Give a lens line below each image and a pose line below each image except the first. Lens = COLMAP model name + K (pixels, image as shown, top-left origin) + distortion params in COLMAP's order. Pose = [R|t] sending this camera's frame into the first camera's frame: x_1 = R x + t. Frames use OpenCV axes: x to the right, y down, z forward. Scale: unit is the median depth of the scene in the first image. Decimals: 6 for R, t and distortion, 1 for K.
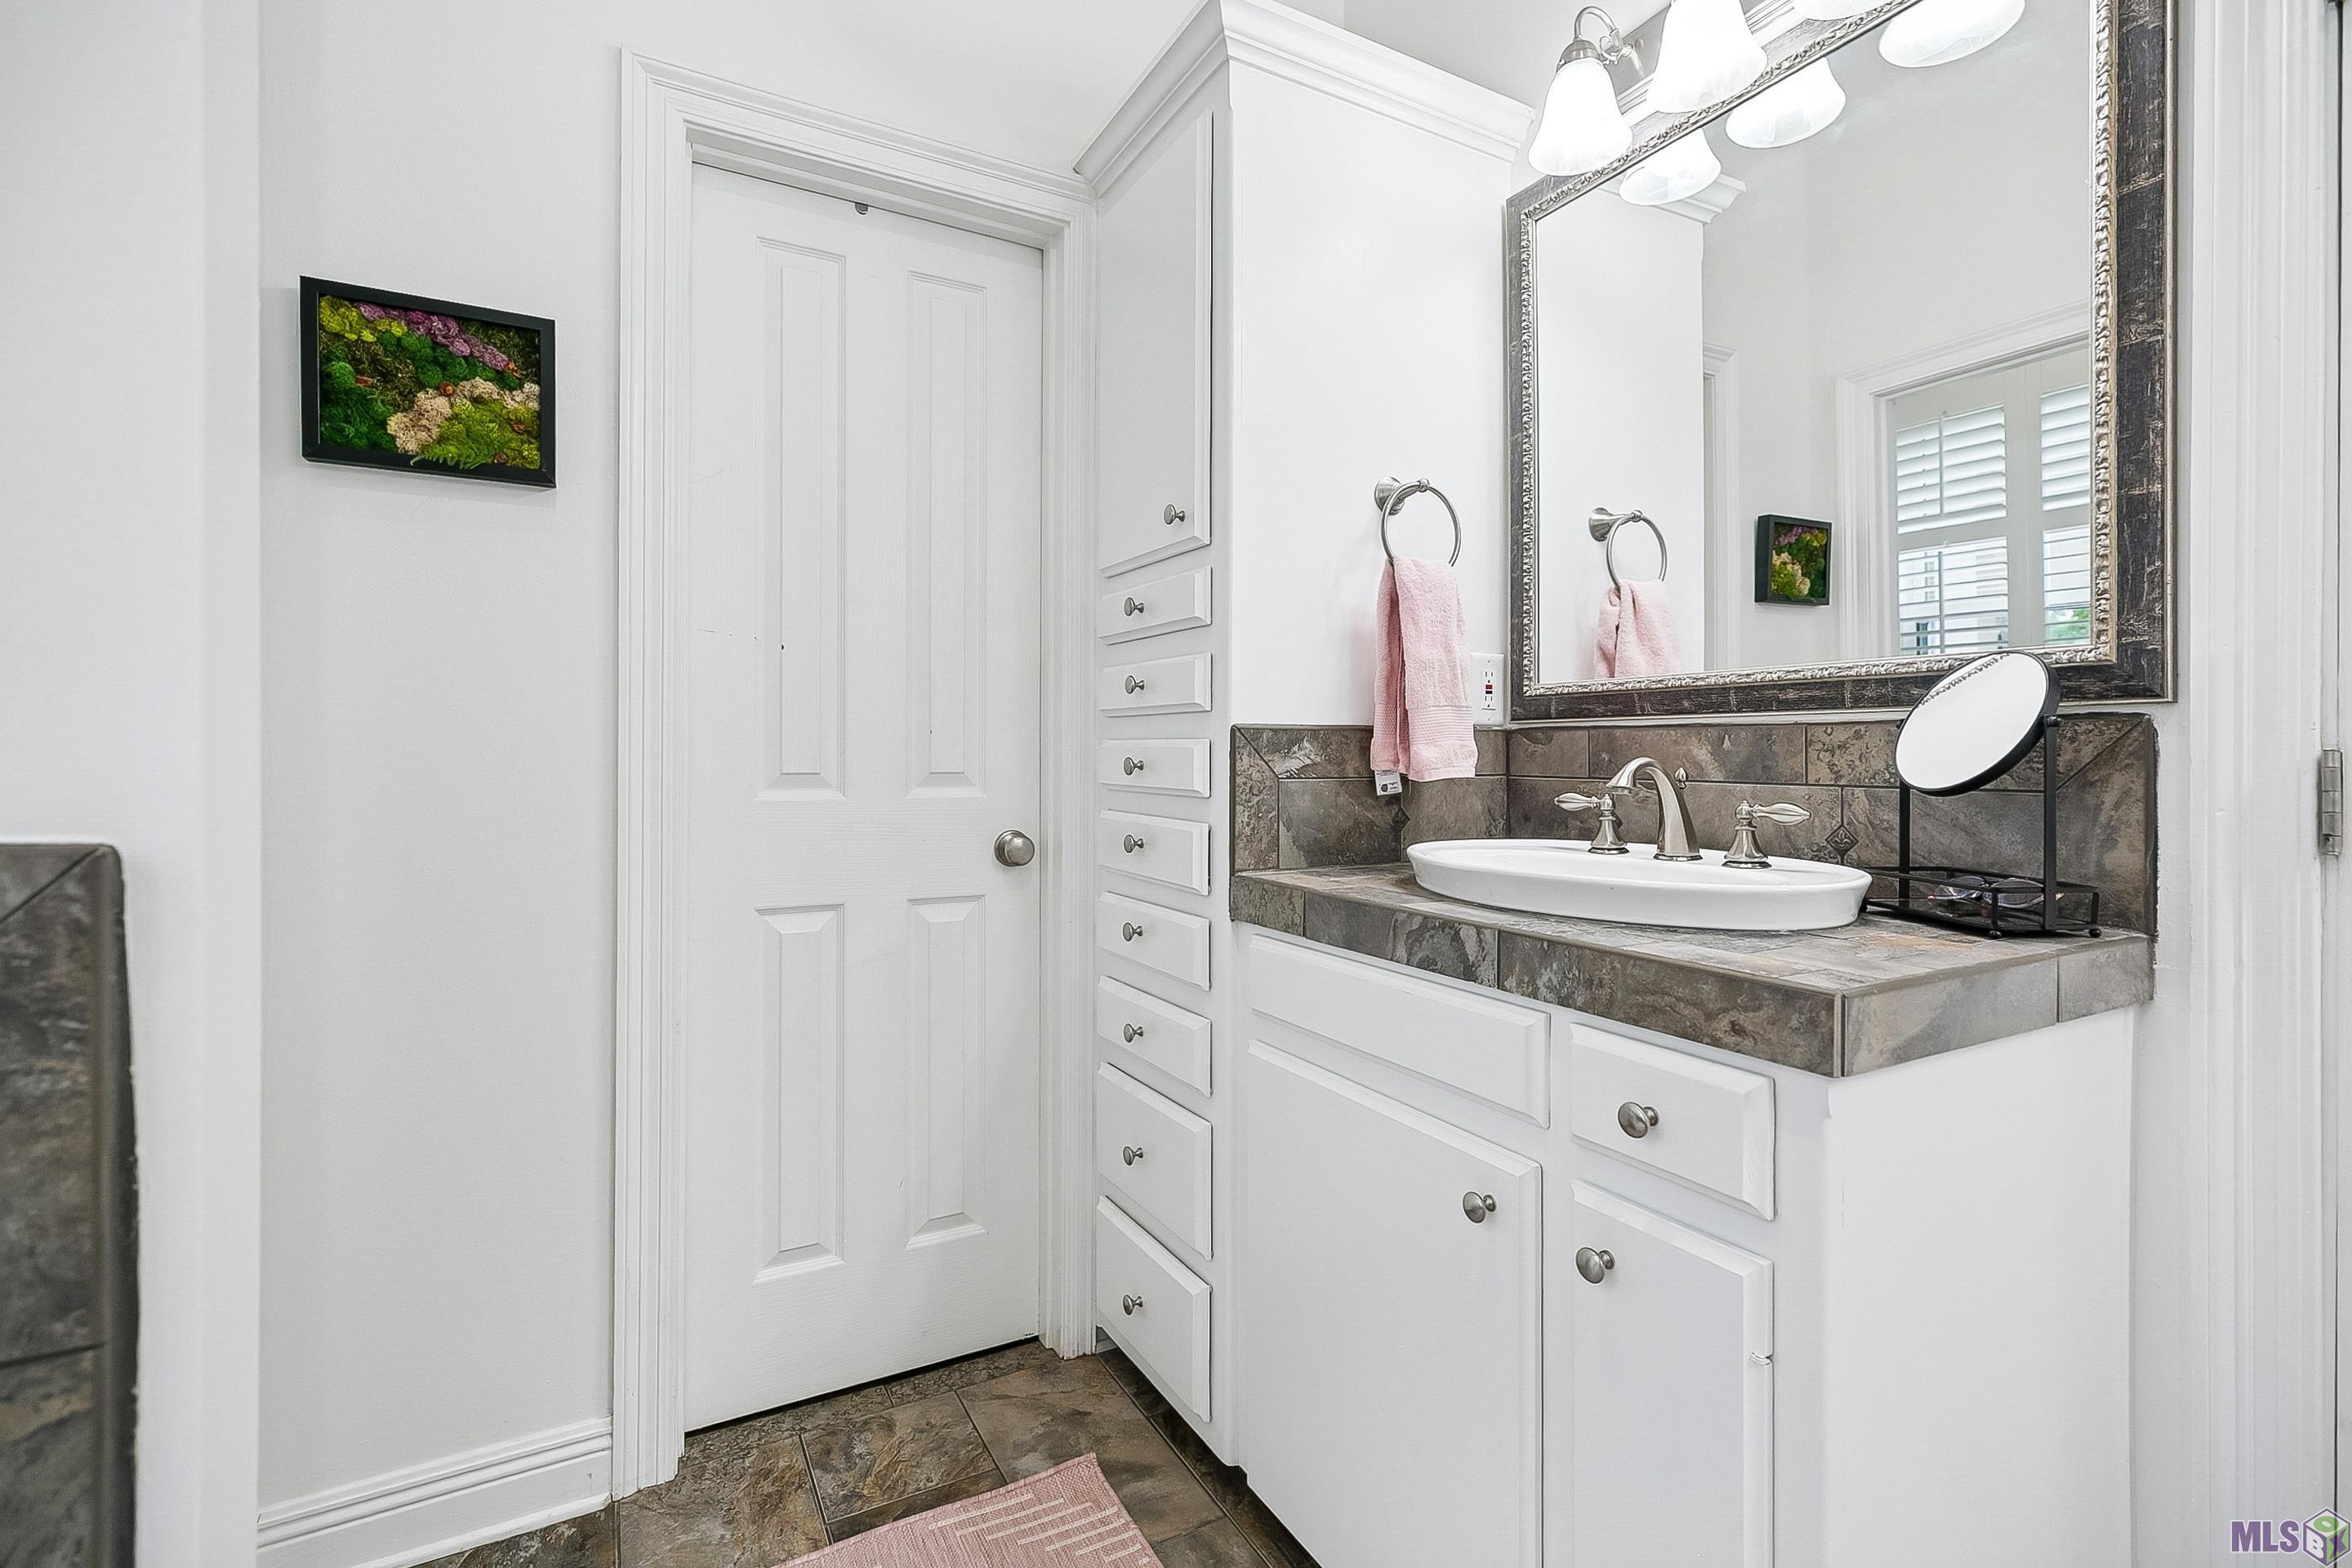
lens RADIAL K [[1083.8, 0, 1181.0], [0, 1083.8, 760.5], [0, 0, 1]] dist [0.009672, 0.000363]
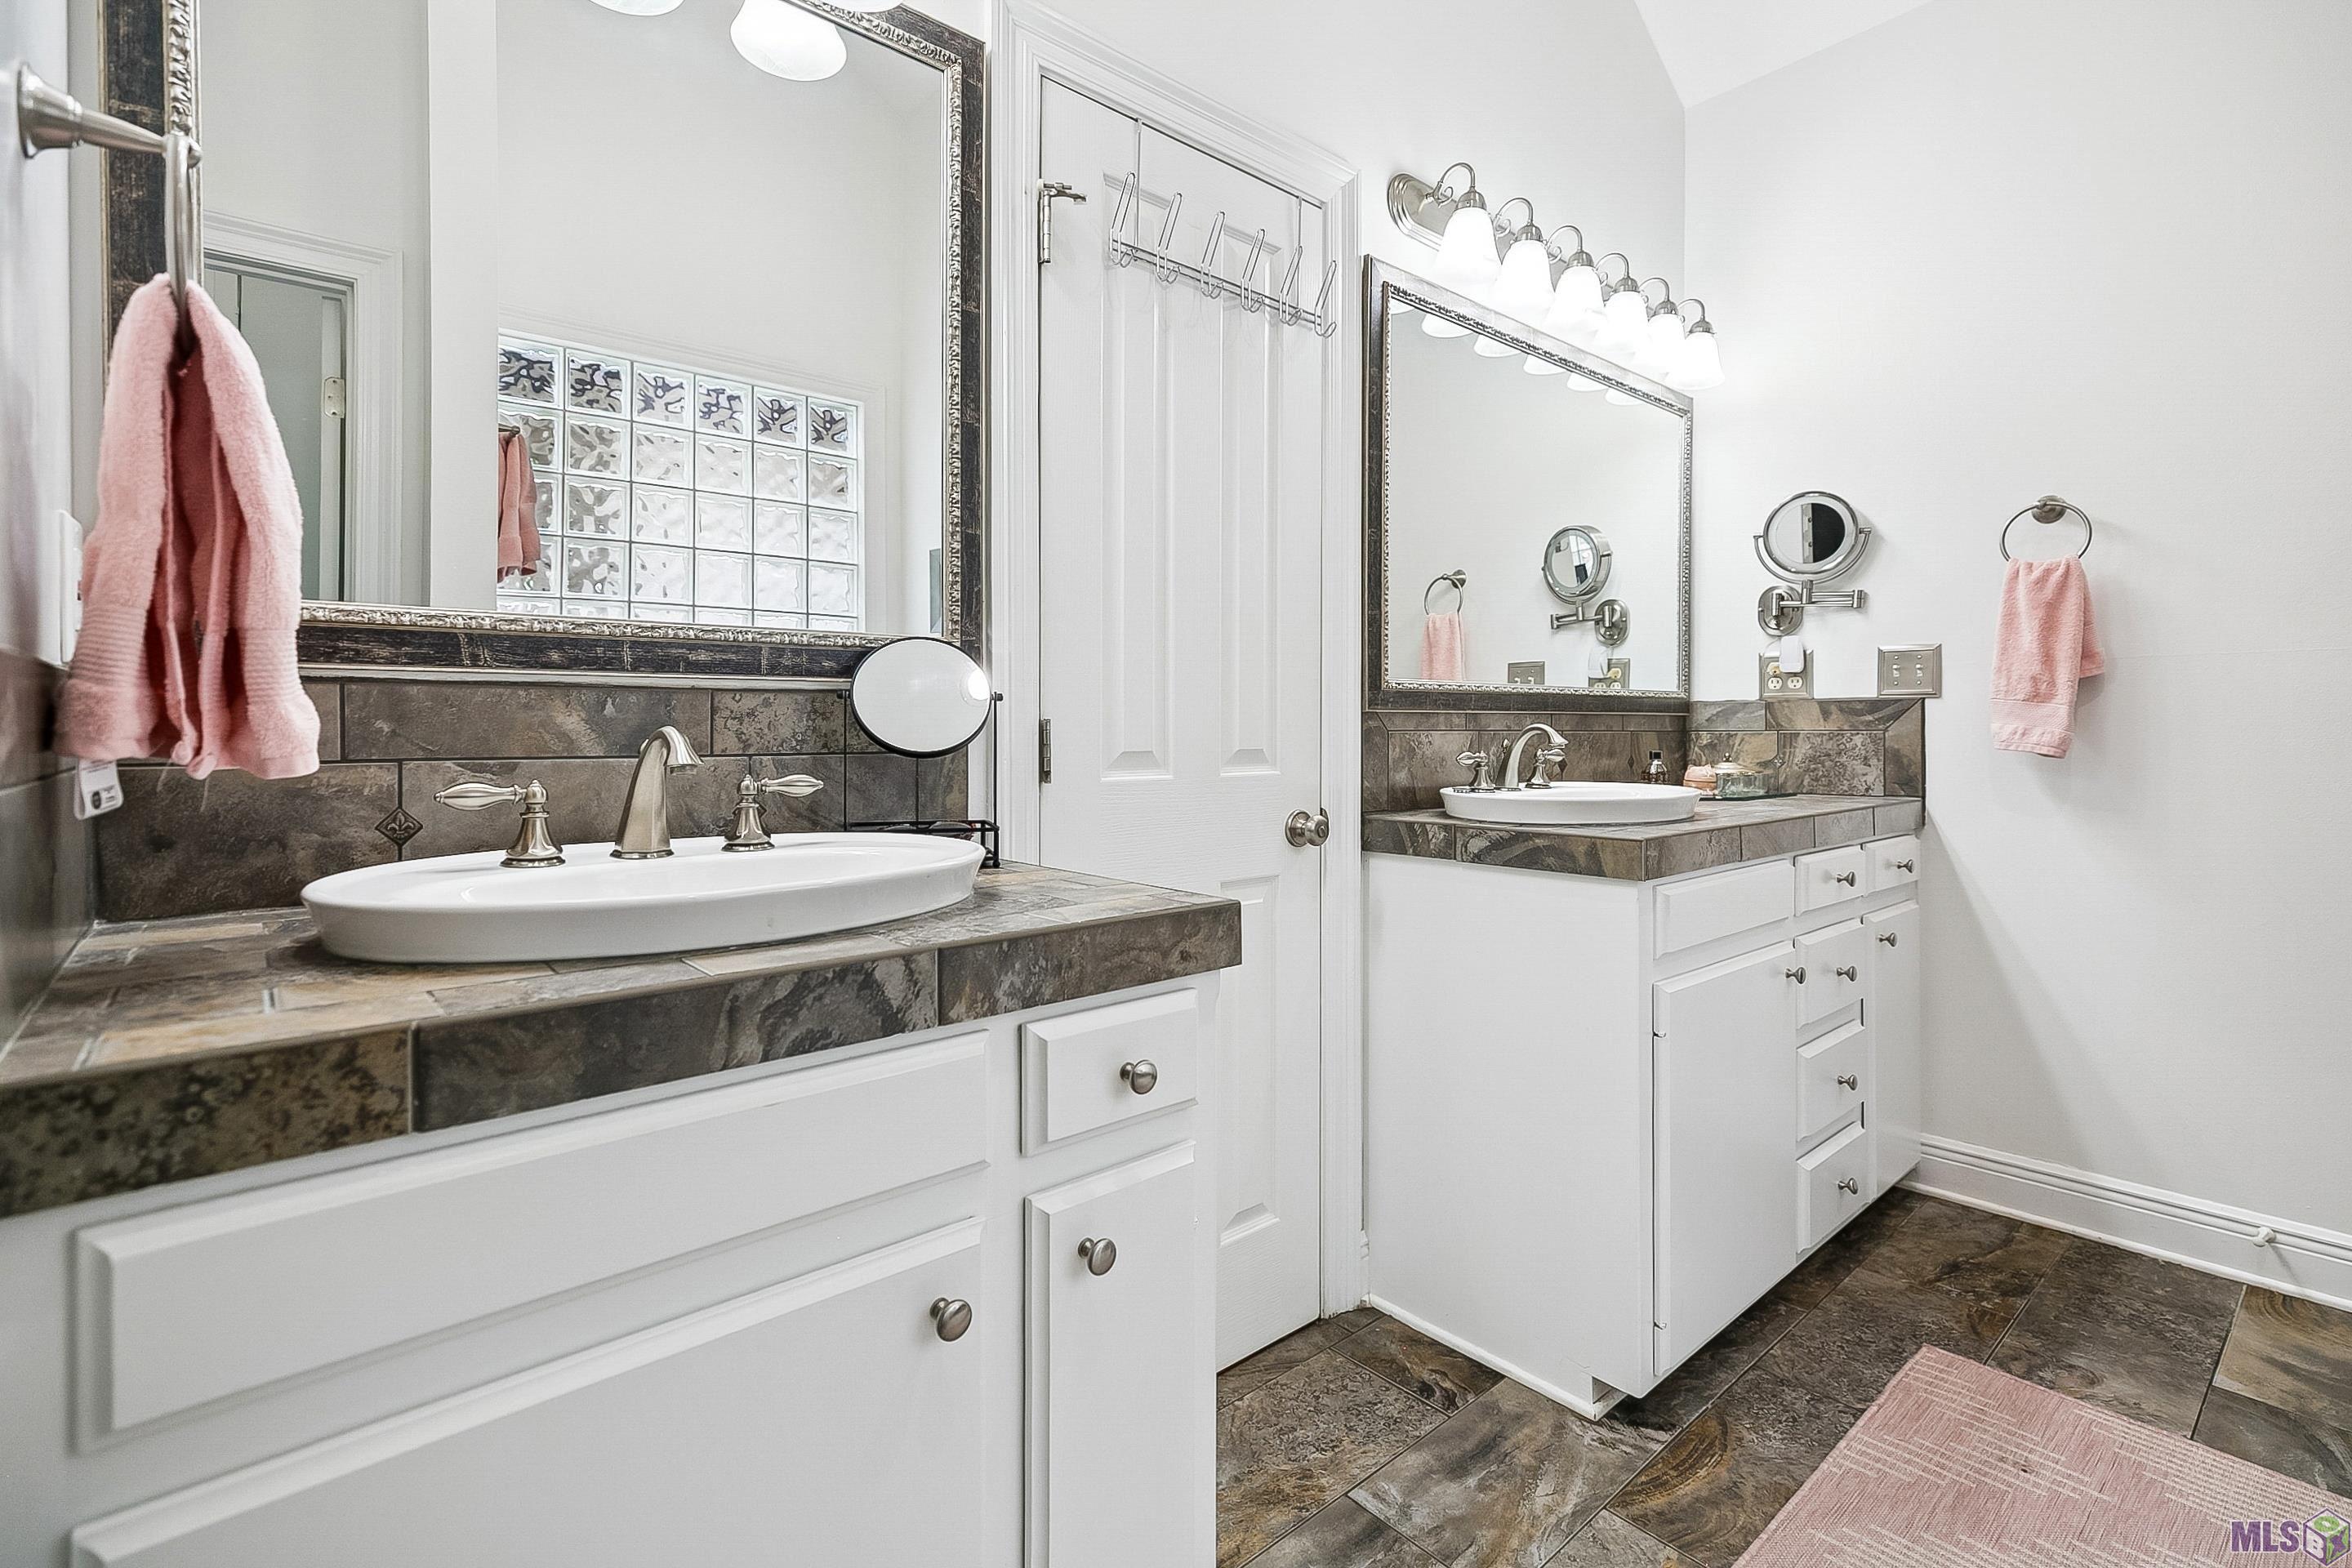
lens RADIAL K [[1083.8, 0, 1177.2], [0, 1083.8, 730.6], [0, 0, 1]] dist [0.009672, 0.000363]
pose [[-0.220495, -0.006485, 0.975366, -0.420770], [0.007617, 0.999936, 0.008370, -0.003606], [-0.975358, 0.009275, -0.220432, 0.853396]]
